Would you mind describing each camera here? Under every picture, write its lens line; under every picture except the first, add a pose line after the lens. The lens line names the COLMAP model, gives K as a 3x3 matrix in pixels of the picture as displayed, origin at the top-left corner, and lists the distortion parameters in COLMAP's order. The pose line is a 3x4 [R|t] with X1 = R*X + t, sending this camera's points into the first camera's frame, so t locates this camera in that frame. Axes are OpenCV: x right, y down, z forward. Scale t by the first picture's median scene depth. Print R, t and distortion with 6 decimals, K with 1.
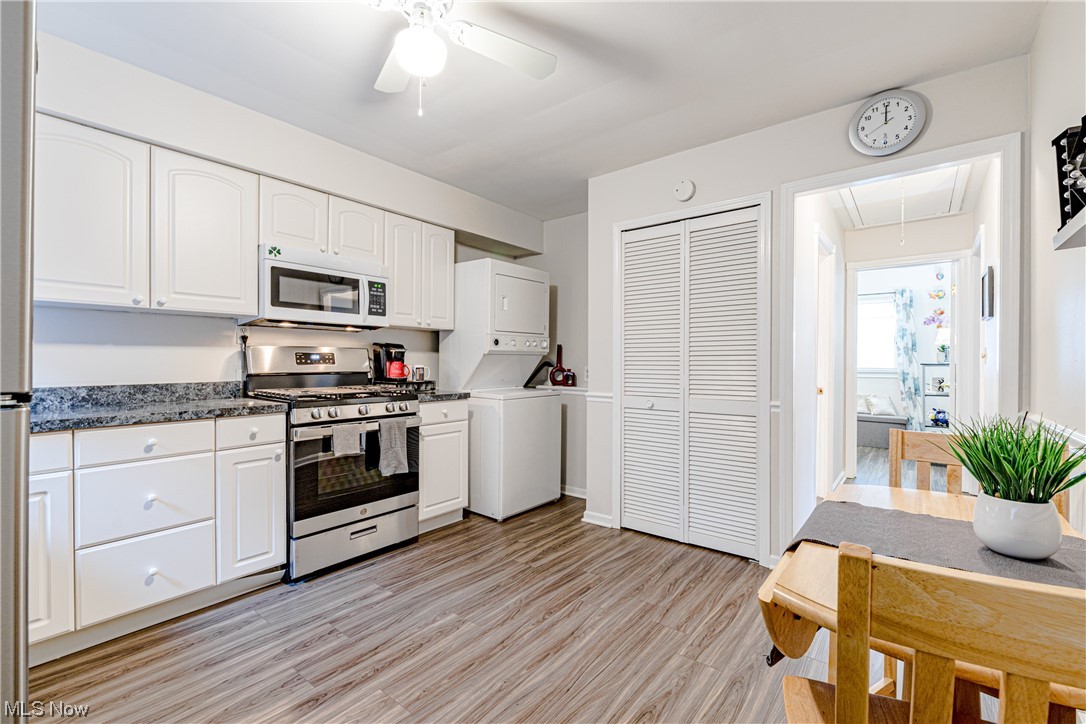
lens RADIAL K [[475.1, 0, 523.3], [0, 475.1, 361.5], [0, 0, 1]] dist [0.001759, 0.000109]
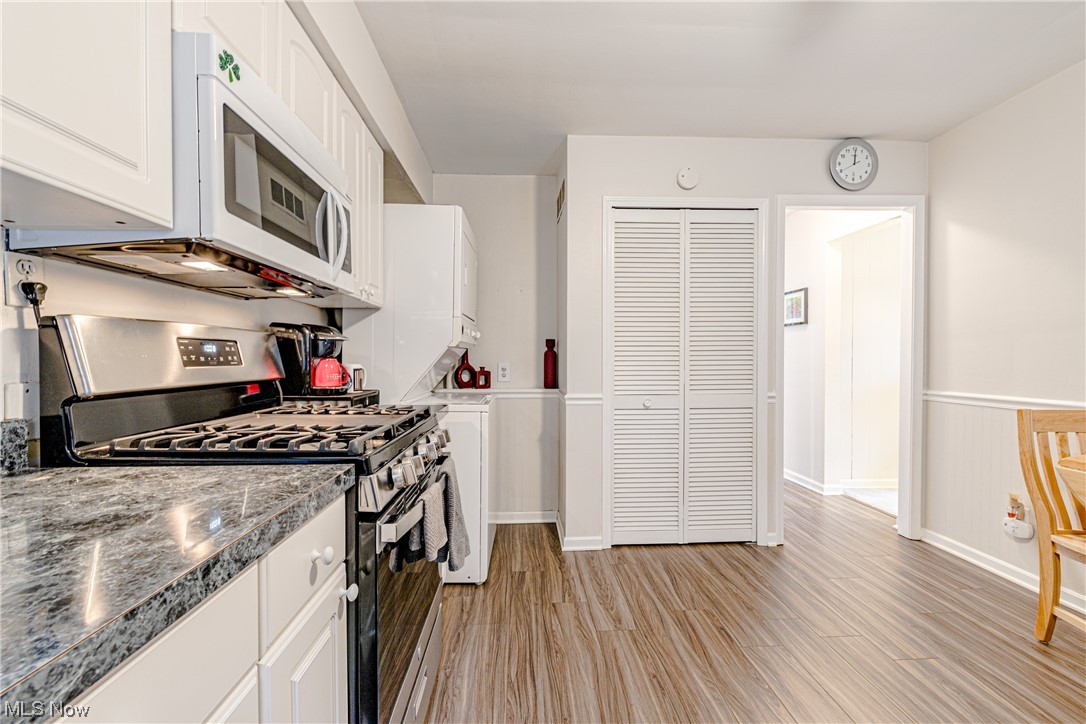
lens RADIAL K [[475.1, 0, 537.5], [0, 475.1, 363.1], [0, 0, 1]] dist [0.001759, 0.000109]
pose [[0.736355, -0.012112, 0.676487, -0.553969], [0.003871, 0.999899, 0.013689, -0.000900], [-0.676584, -0.007461, 0.736328, 0.511820]]
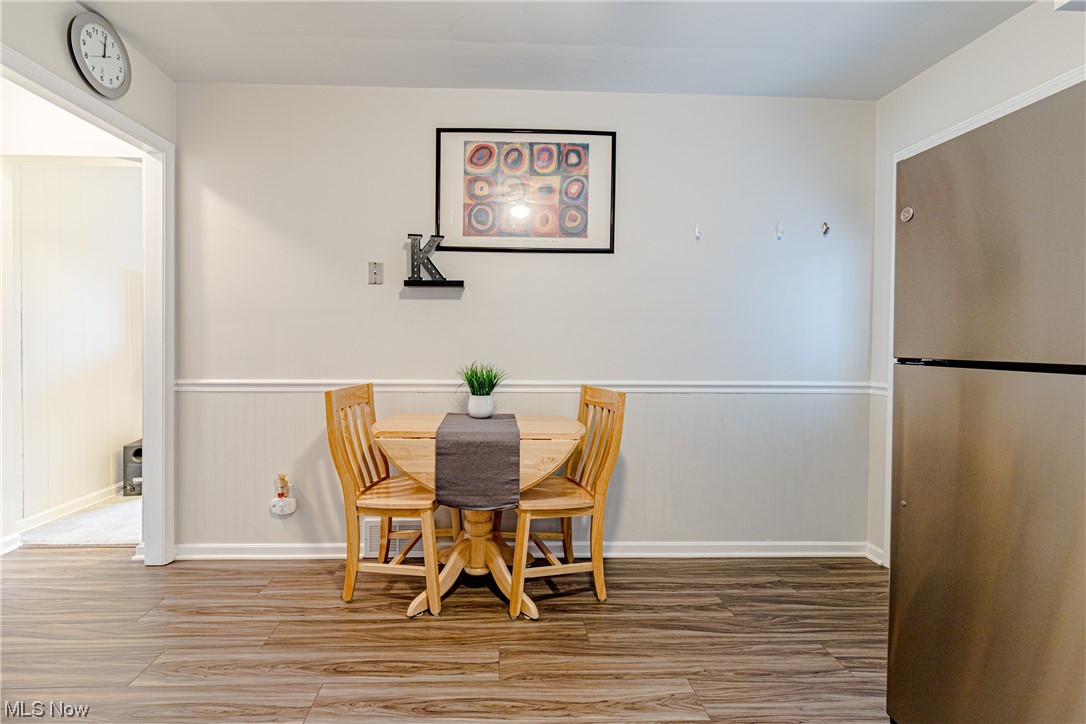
lens RADIAL K [[475.1, 0, 490.9], [0, 475.1, 349.4], [0, 0, 1]] dist [0.001759, 0.000109]
pose [[-0.666888, -0.019704, 0.744898, -0.287404], [-0.007674, 0.999779, 0.019576, -0.001475], [-0.745119, 0.007339, -0.666891, 0.821983]]
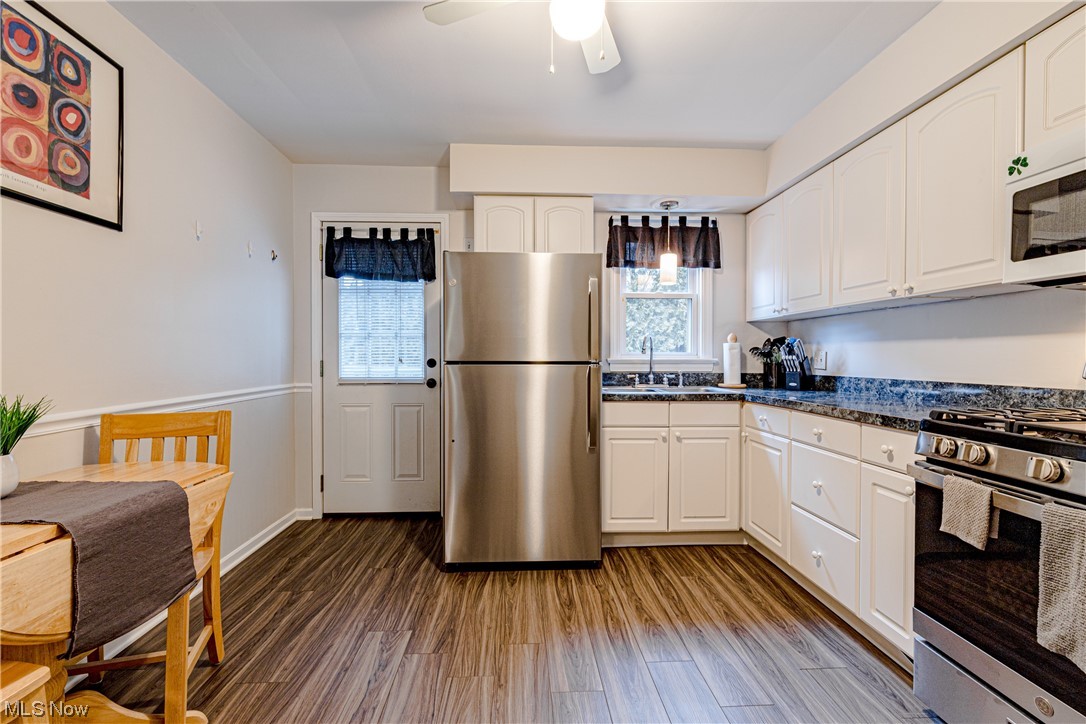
lens RADIAL K [[475.1, 0, 548.7], [0, 475.1, 362.4], [0, 0, 1]] dist [0.001759, 0.000109]
pose [[-0.717069, 0.006889, -0.696968, 0.265325], [-0.004872, 0.999877, 0.014895, 0.001833], [0.696985, 0.014076, -0.716947, 0.938946]]
